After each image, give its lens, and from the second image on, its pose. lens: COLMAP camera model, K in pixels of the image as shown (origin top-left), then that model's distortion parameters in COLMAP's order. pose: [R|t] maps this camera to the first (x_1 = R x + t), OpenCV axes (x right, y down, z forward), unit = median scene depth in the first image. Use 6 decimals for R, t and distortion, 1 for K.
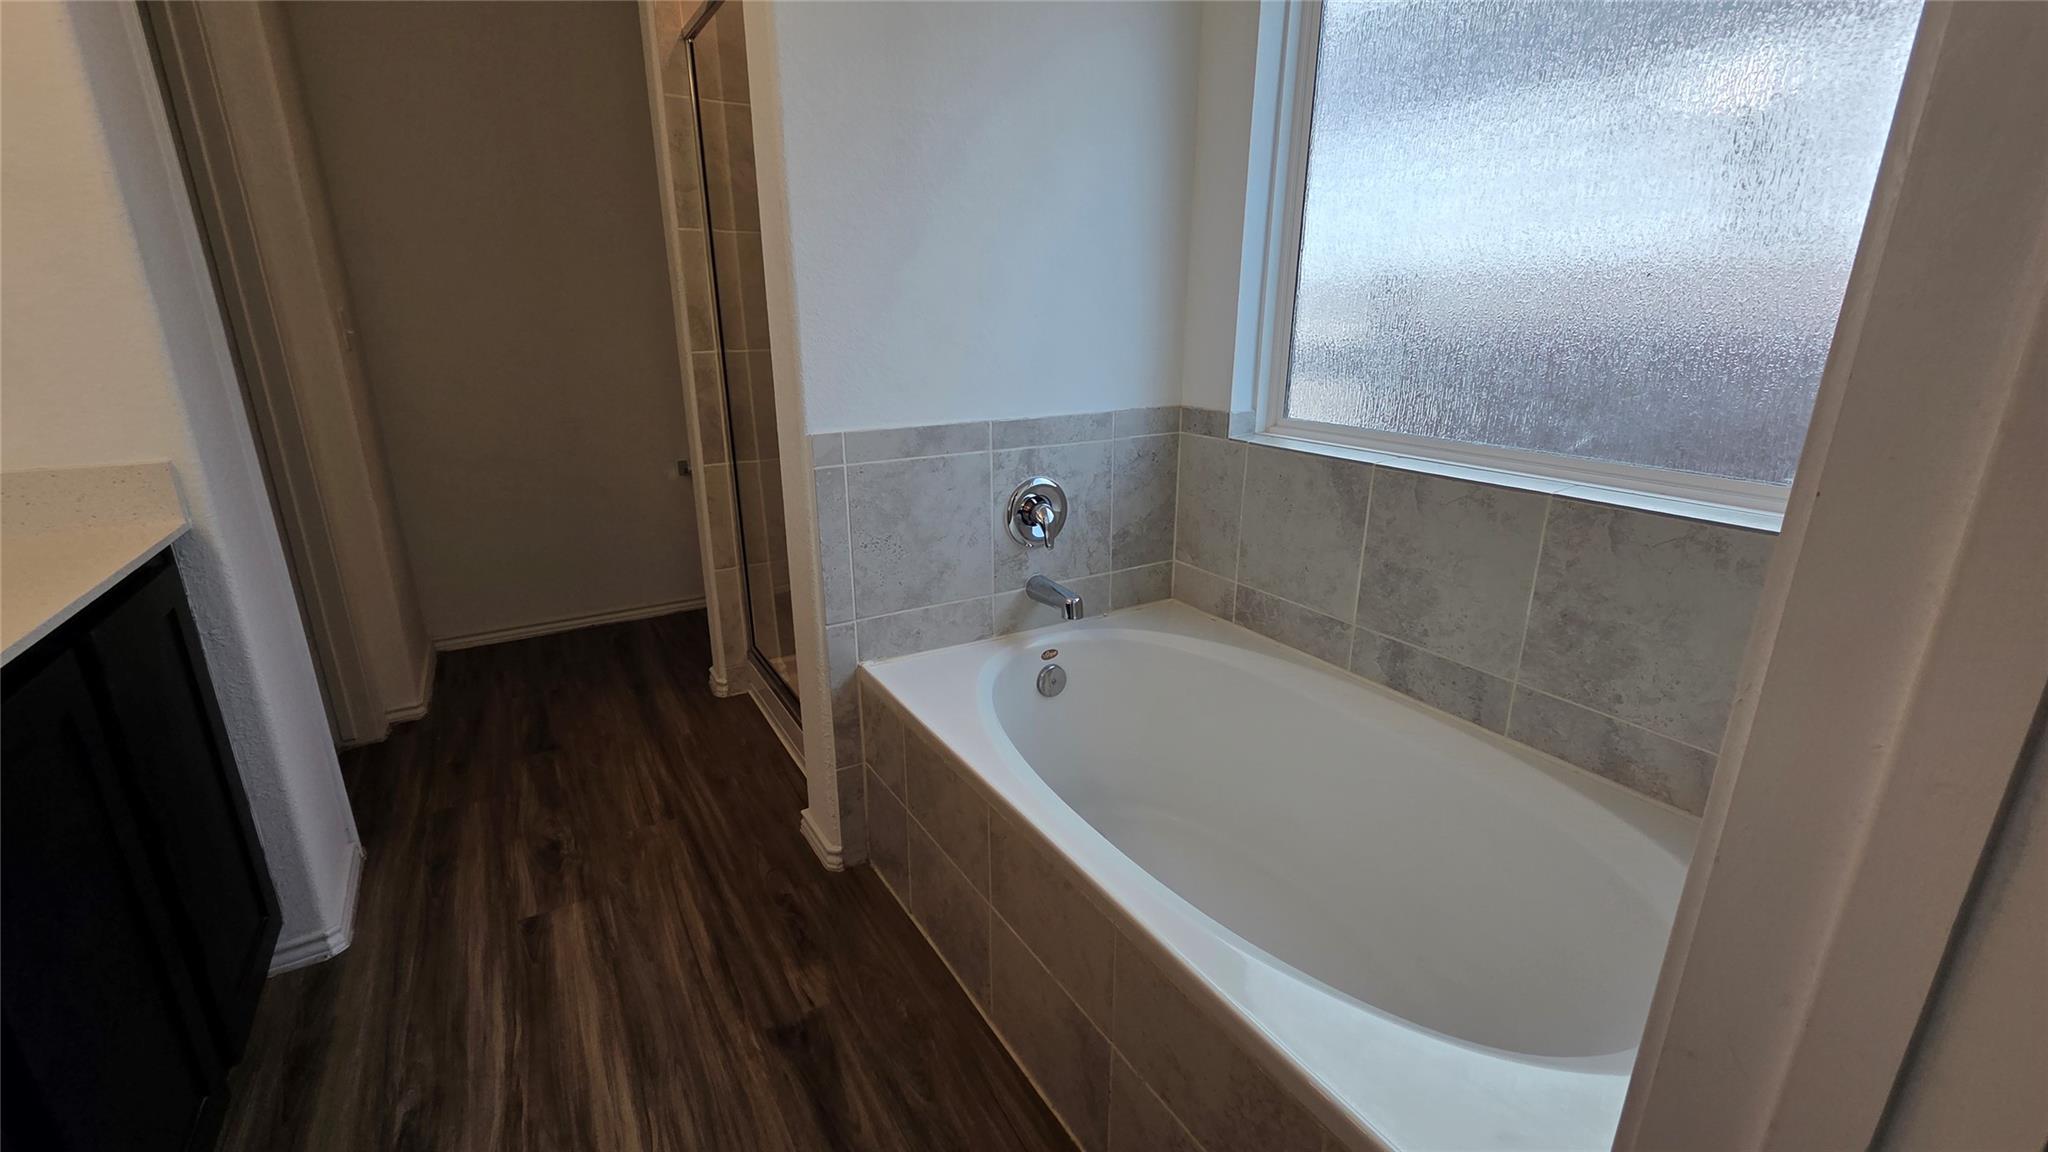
lens RADIAL K [[848.9, 0, 1014.1], [0, 848.9, 575.3], [0, 0, 1]] dist [0.001966, -0.000097]
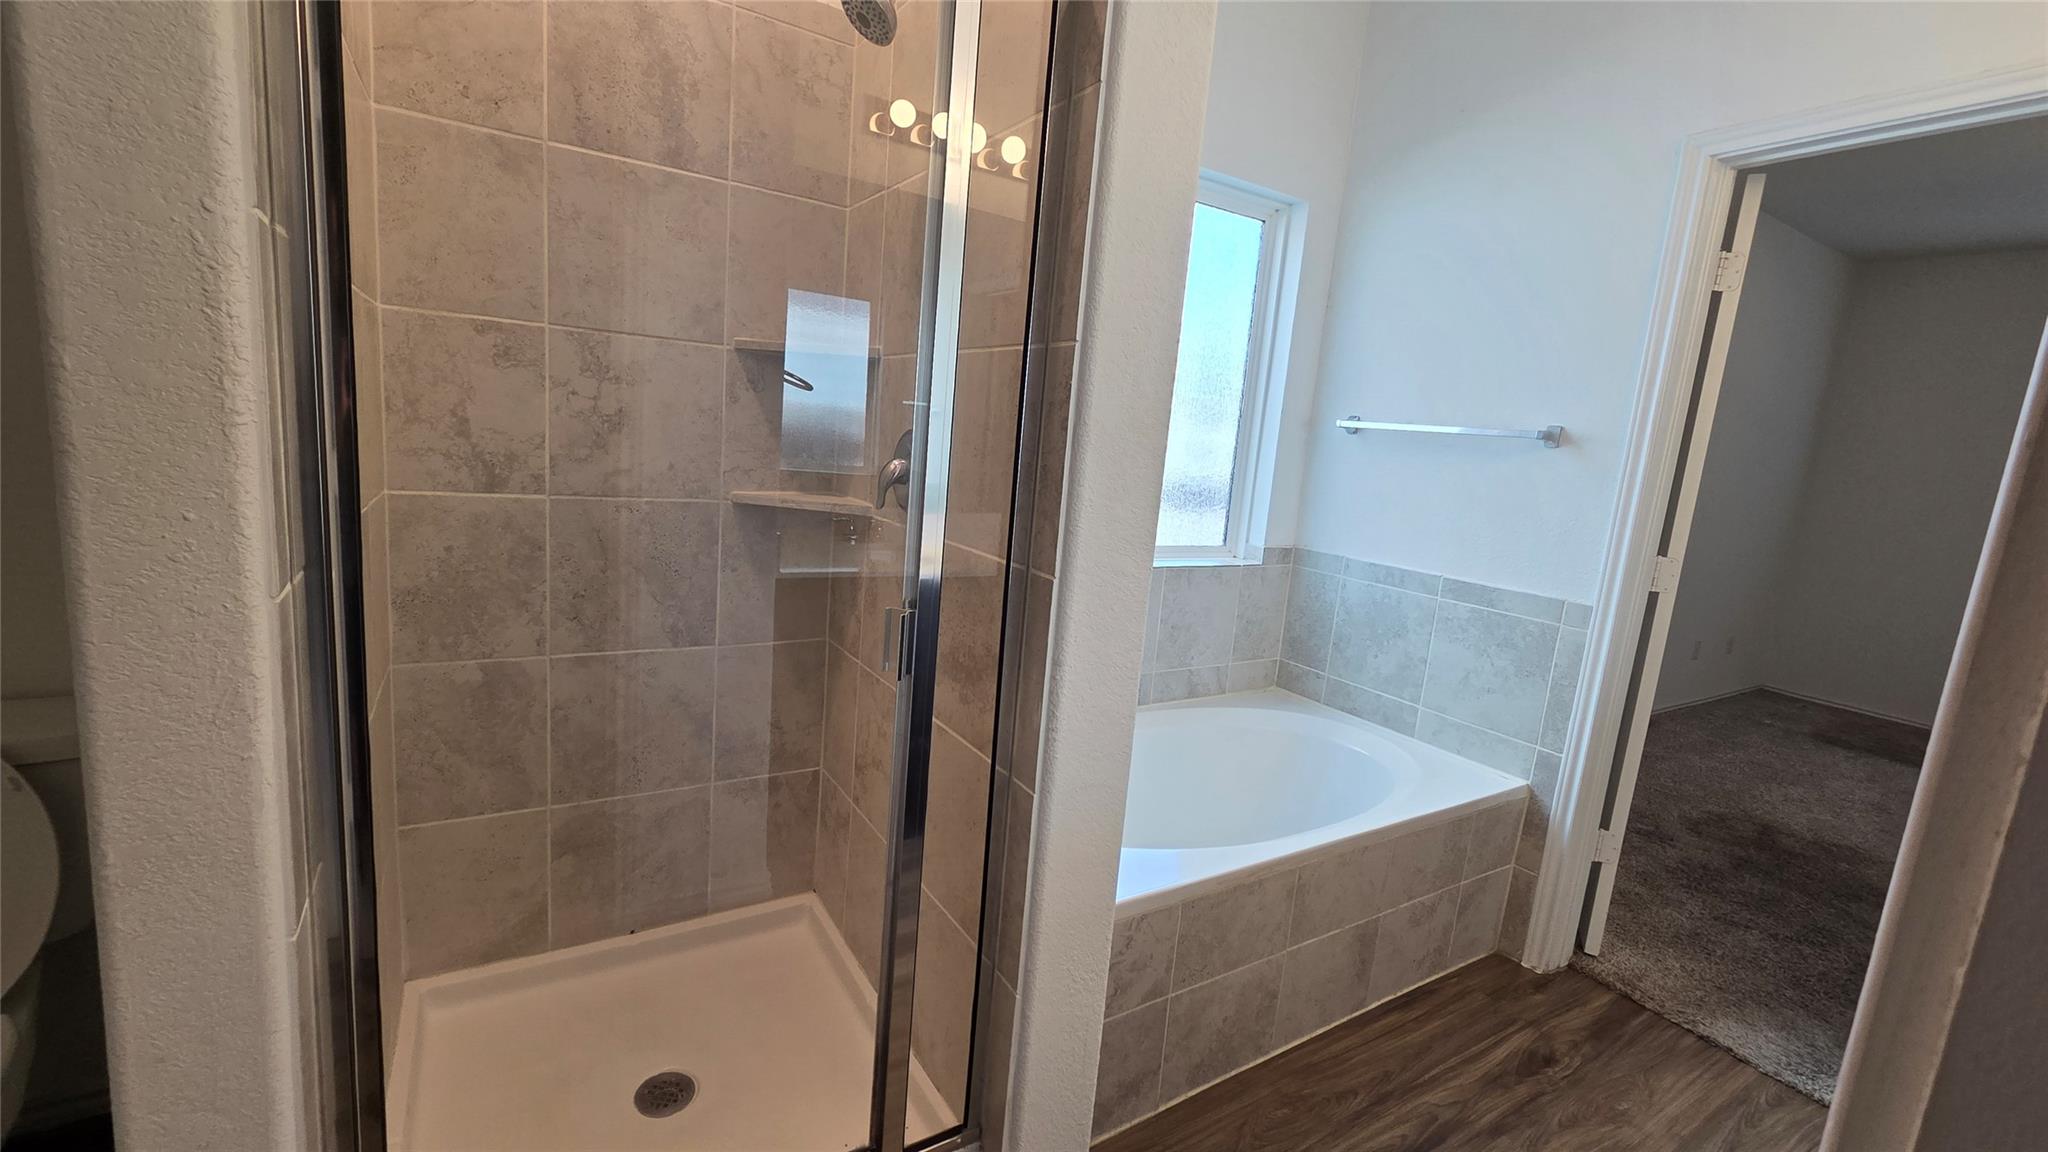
lens RADIAL K [[848.9, 0, 1022.8], [0, 848.9, 577.6], [0, 0, 1]] dist [0.001966, -0.000097]
pose [[-0.022621, -0.172492, 0.984751, -1.103351], [0.212816, 0.961597, 0.173325, -0.423812], [-0.976830, 0.213491, 0.014957, 1.176757]]
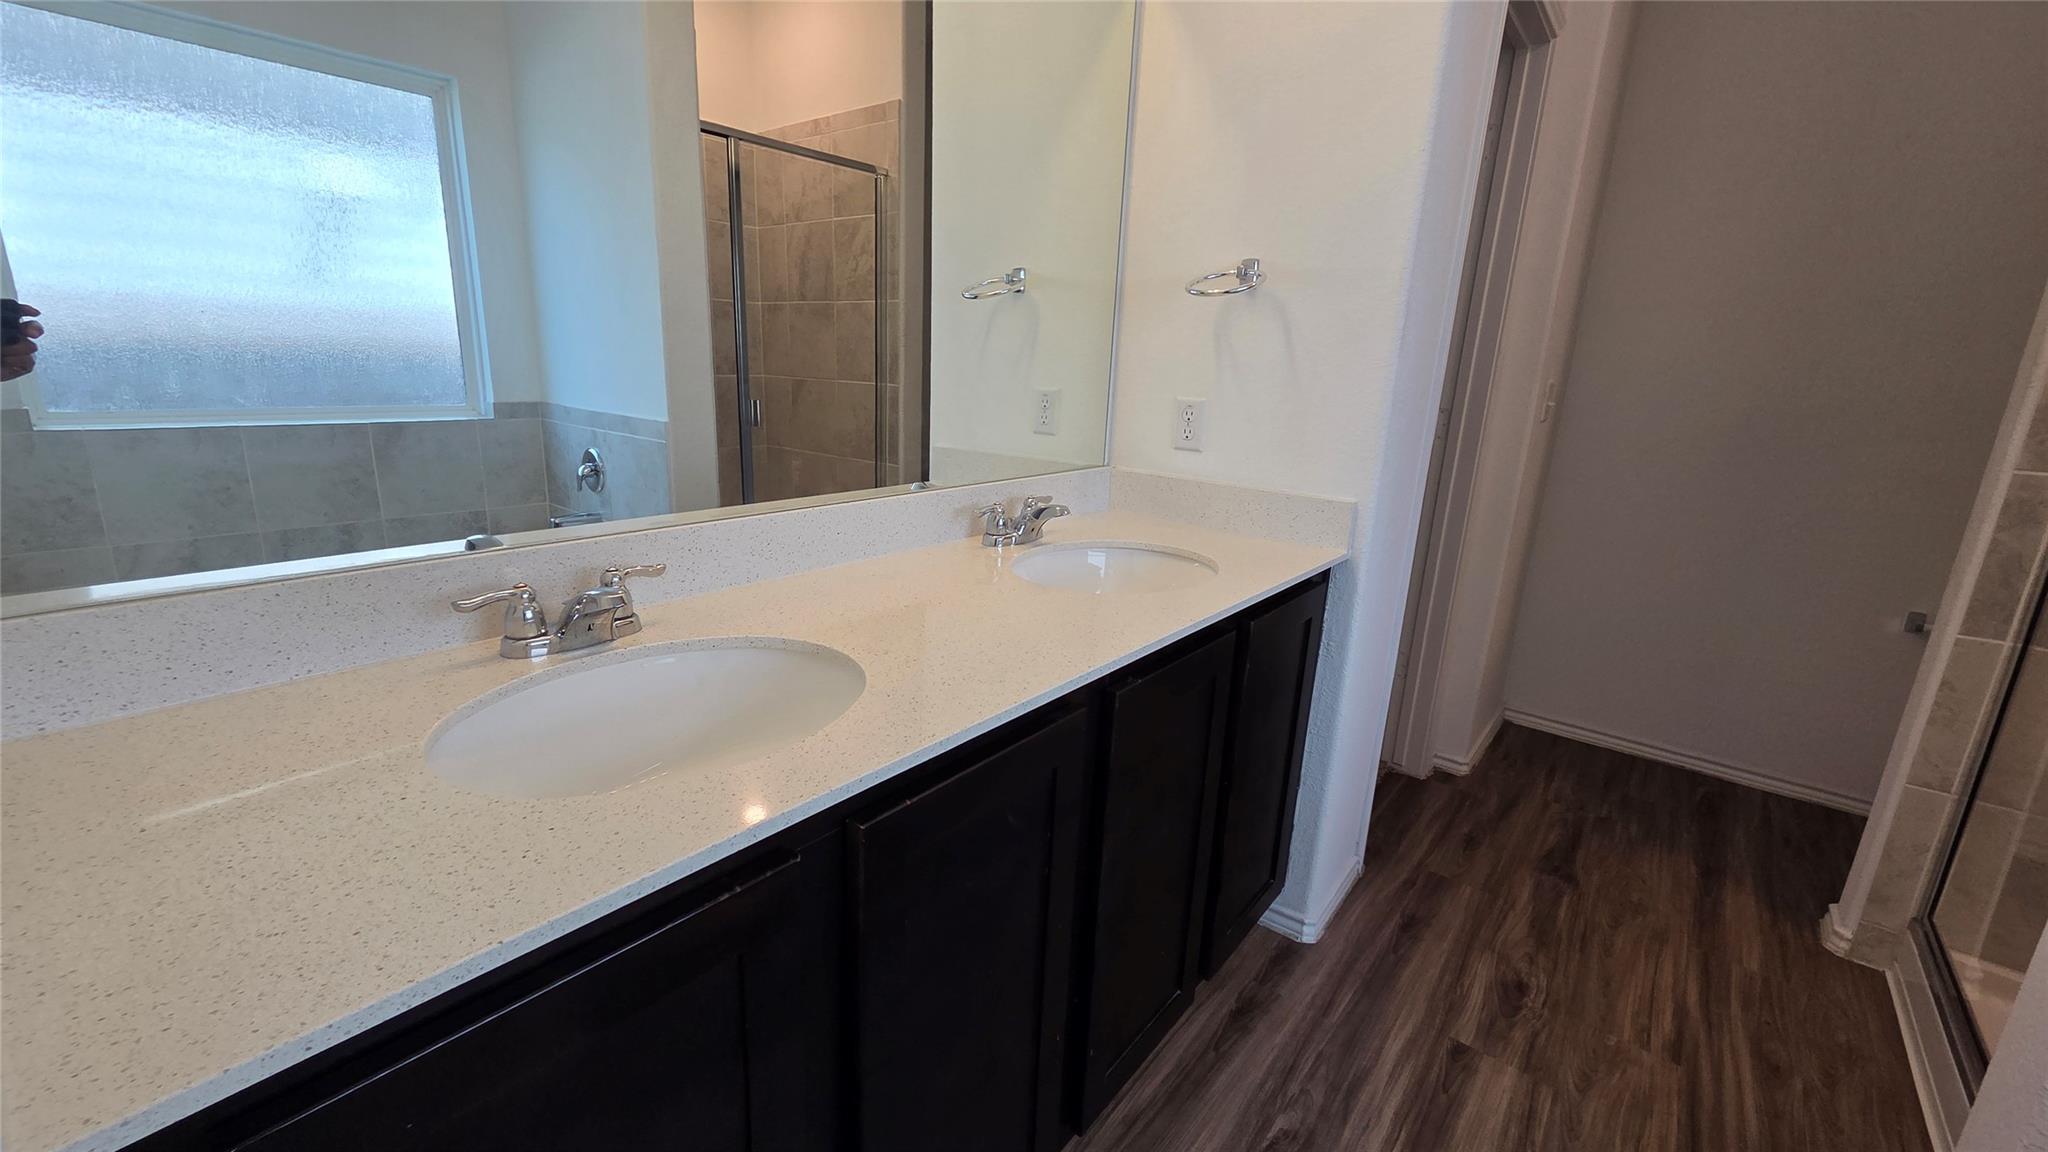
lens RADIAL K [[848.9, 0, 1012.9], [0, 848.9, 567.9], [0, 0, 1]] dist [0.001966, -0.000097]
pose [[0.345595, 0.251598, -0.904026, -0.036849], [-0.326974, 0.935297, 0.135304, -0.032232], [0.879575, 0.248833, 0.405500, 0.072613]]
